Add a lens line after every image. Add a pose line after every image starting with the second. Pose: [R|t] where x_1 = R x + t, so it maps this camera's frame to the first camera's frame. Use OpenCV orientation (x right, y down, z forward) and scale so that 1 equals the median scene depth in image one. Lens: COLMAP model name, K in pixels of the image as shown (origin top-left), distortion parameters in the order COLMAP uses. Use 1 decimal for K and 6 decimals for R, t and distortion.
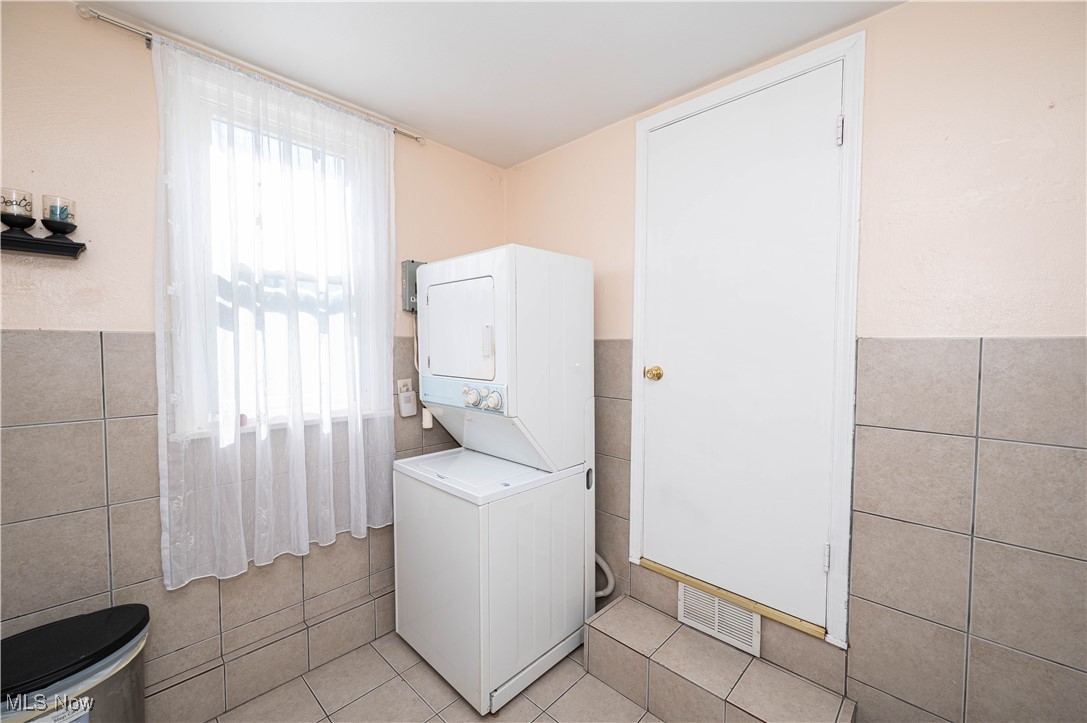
lens RADIAL K [[435.0, 0, 544.1], [0, 435.0, 365.8], [0, 0, 1]] dist [-0.001885, 0.000037]
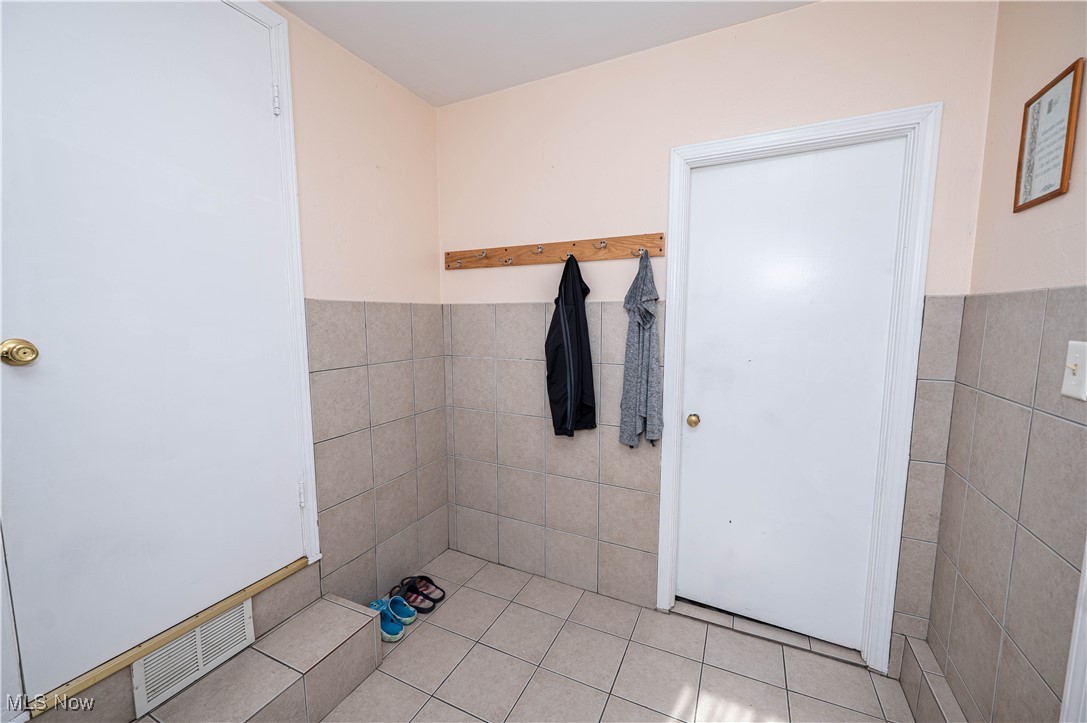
lens RADIAL K [[435.0, 0, 544.1], [0, 435.0, 360.4], [0, 0, 1]] dist [-0.001885, 0.000037]
pose [[-0.313944, -0.109770, 0.943075, -0.607423], [0.032132, 0.991497, 0.126103, -0.026337], [-0.948898, 0.069892, -0.307747, 0.780020]]
